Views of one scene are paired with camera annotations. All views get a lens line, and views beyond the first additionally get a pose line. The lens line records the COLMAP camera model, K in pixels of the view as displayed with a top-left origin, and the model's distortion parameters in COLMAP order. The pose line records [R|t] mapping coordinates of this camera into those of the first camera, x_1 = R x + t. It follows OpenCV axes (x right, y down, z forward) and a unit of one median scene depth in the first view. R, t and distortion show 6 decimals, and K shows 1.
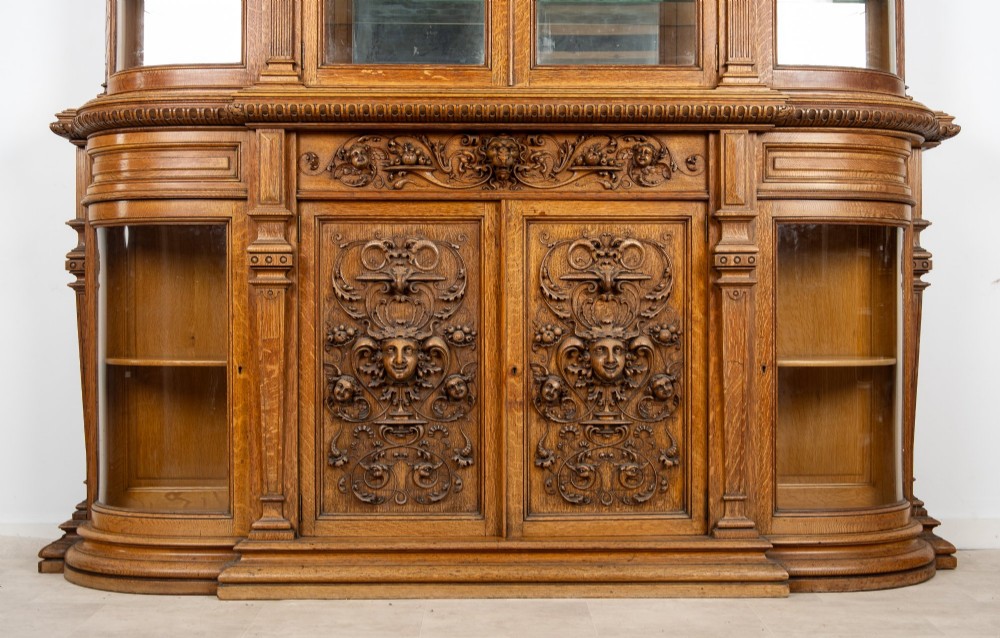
lens RADIAL K [[1135.8, 0, 500.0], [0, 1135.8, 319.0], [0, 0, 1]] dist [0.024587, -0.253267]
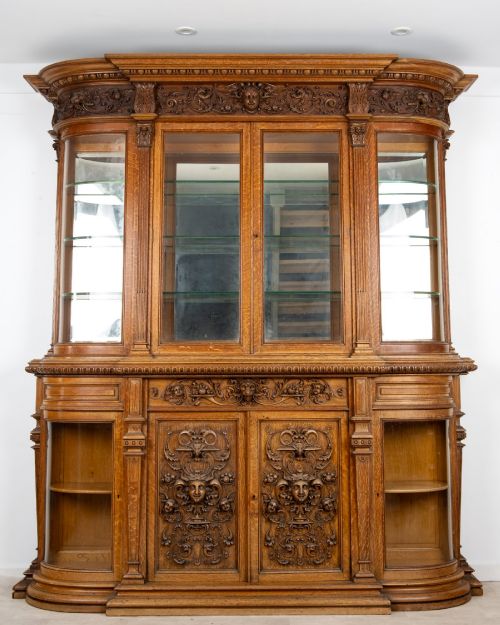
lens RADIAL K [[774.4, 0, 259.6], [0, 774.4, 257.8], [0, 0, 1]] dist [-0.018710, -0.058159]
pose [[0.999945, -0.005072, -0.009138, 0.037396], [0.003793, 0.990860, -0.134839, -0.189687], [0.009738, 0.134797, 0.990825, -0.414628]]
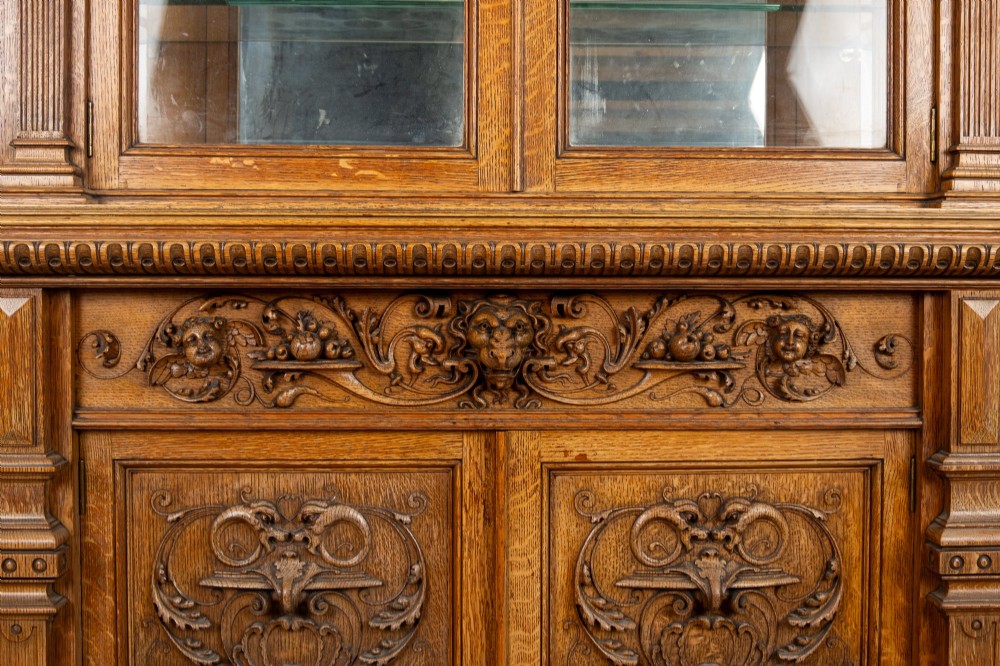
lens RADIAL K [[1139.5, 0, 501.4], [0, 1139.5, 317.9], [0, 0, 1]] dist [0.020475, -0.234314]
pose [[0.999922, 0.001880, 0.012365, -0.003031], [-0.002161, 0.999738, 0.022788, -0.163002], [-0.012319, -0.022813, 0.999664, 0.511961]]
